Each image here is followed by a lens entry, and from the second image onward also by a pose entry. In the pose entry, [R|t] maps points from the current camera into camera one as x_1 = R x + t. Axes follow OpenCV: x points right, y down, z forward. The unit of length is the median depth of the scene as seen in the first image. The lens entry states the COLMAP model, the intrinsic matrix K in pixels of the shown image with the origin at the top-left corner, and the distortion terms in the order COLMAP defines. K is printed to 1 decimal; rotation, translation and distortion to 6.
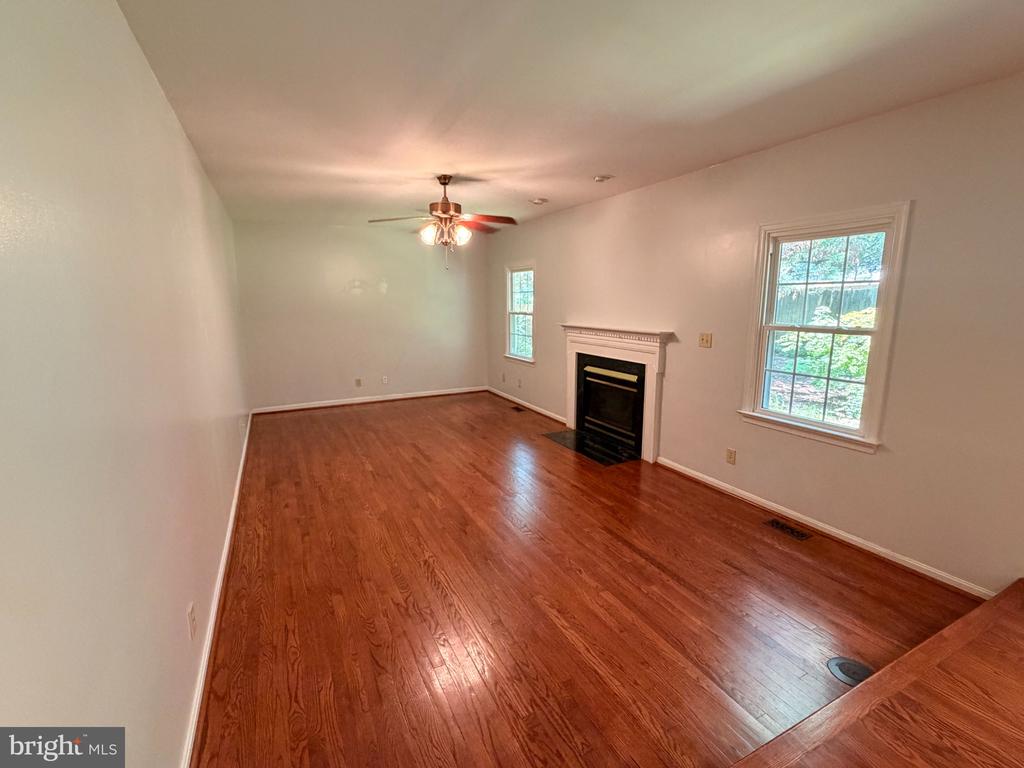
lens RADIAL K [[468.6, 0, 511.0], [0, 468.6, 385.0], [0, 0, 1]] dist [-0.001724, 0.000662]
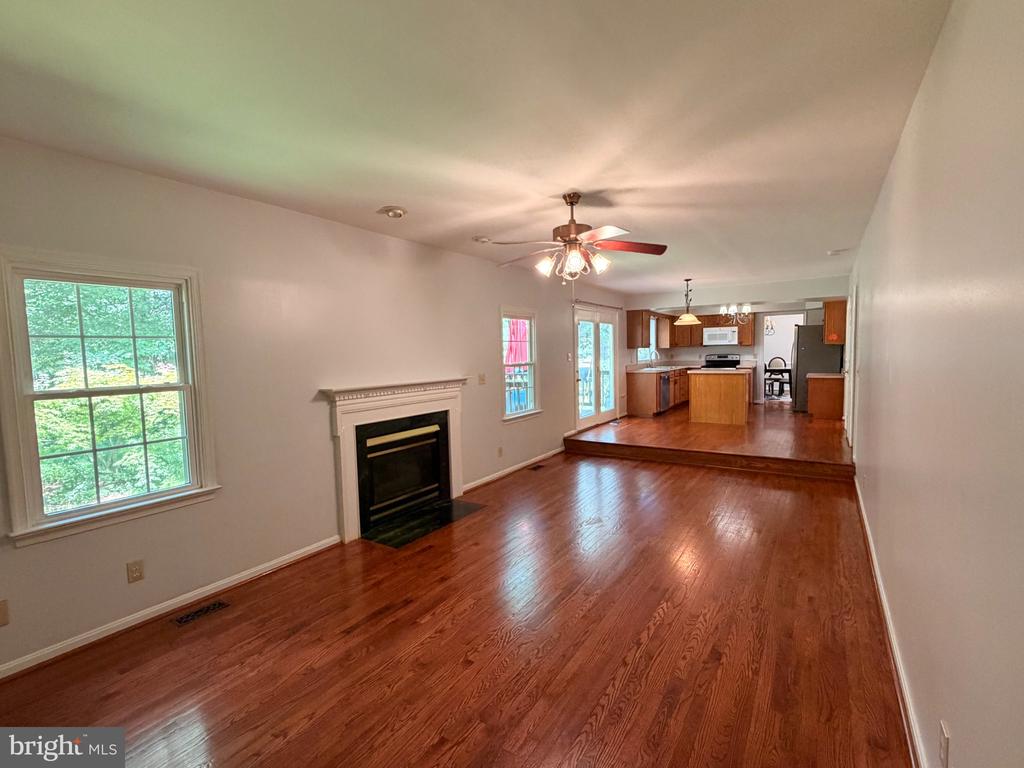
lens RADIAL K [[468.6, 0, 511.0], [0, 468.6, 385.0], [0, 0, 1]] dist [-0.001724, 0.000662]
pose [[-0.492970, -0.055893, 0.868249, -0.699270], [0.174068, 0.971422, 0.161367, -0.242856], [-0.852456, 0.230684, -0.469153, 1.342012]]
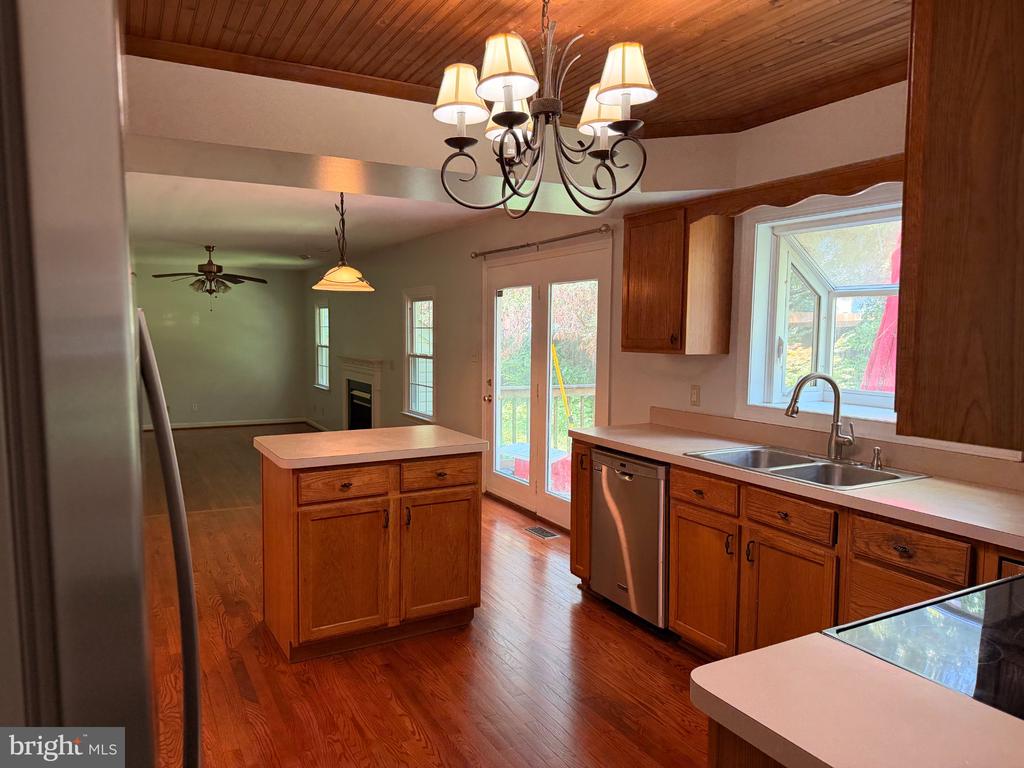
lens RADIAL K [[720.3, 0, 512.0], [0, 720.3, 384.0], [0, 0, 1]] dist [0.135644, -0.238351]
pose [[0.999668, 0.000552, 0.025750, 0.608402], [0.002072, 0.994808, -0.101748, 0.154483], [-0.025672, 0.101768, 0.994477, -0.976533]]
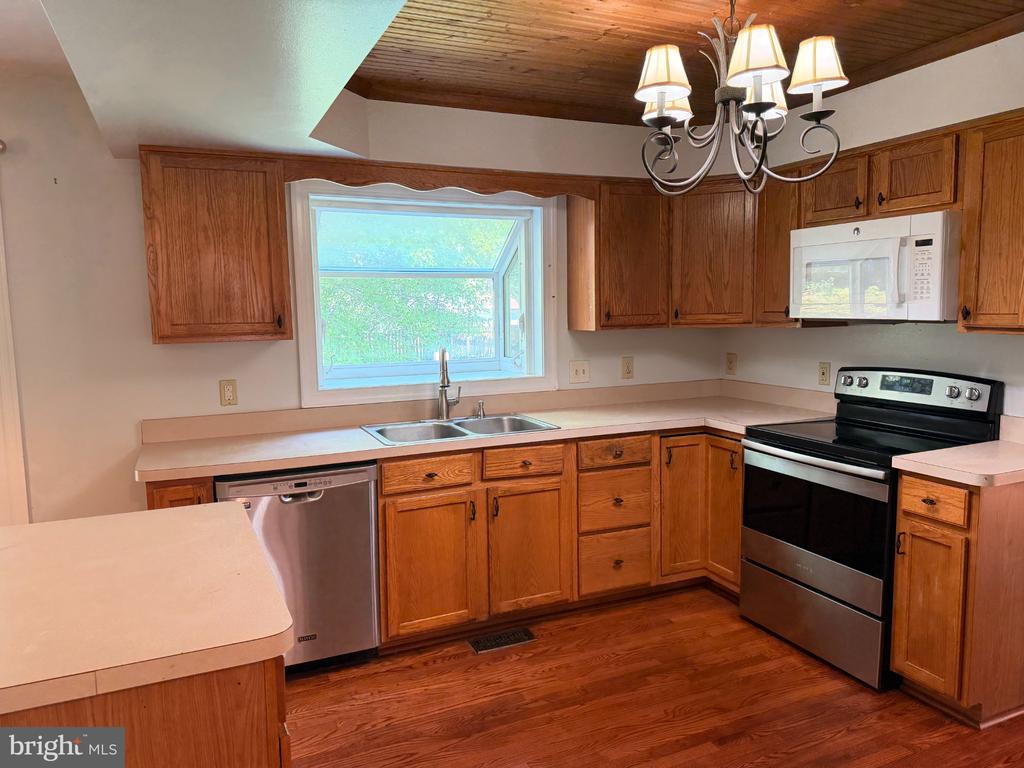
lens RADIAL K [[729.9, 0, 516.2], [0, 729.9, 380.1], [0, 0, 1]] dist [0.098173, -0.107069]
pose [[0.044125, -0.107878, 0.993184, 0.157287], [0.192025, 0.976531, 0.097537, 0.052803], [-0.980398, 0.186412, 0.063805, -0.436749]]
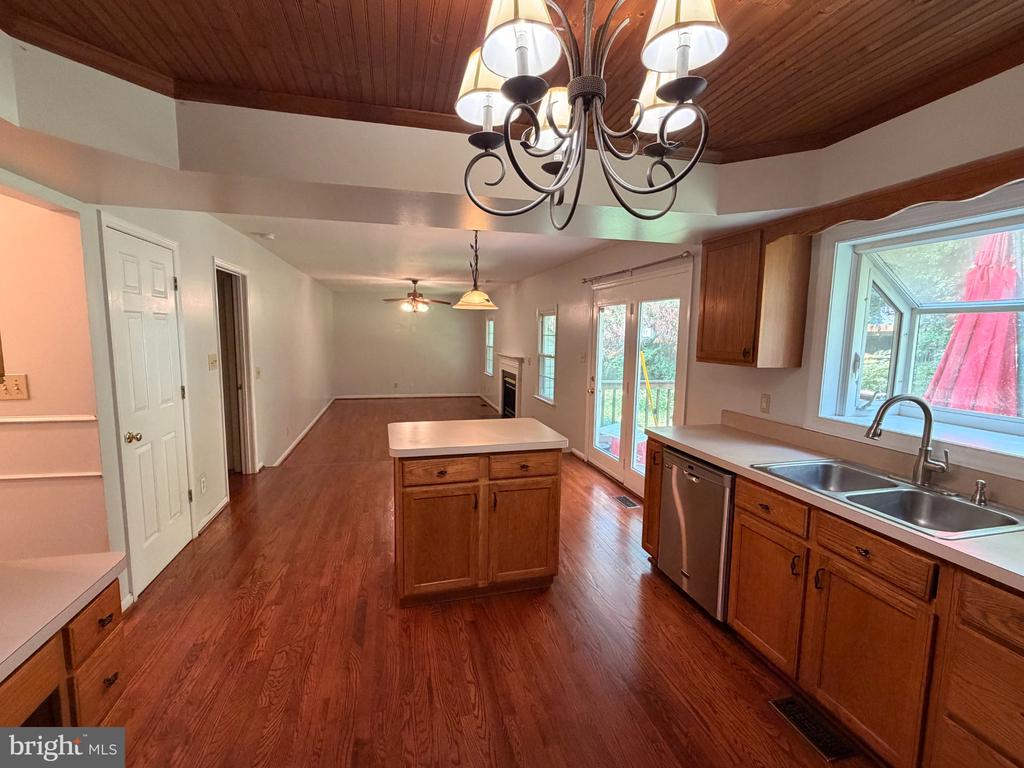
lens RADIAL K [[468.6, 0, 511.0], [0, 468.6, 385.0], [0, 0, 1]] dist [-0.001724, 0.000662]
pose [[0.975243, 0.033050, -0.218653, 0.657923], [-0.047729, 0.996922, -0.062193, 0.110516], [0.215924, 0.071089, 0.973819, -0.791386]]
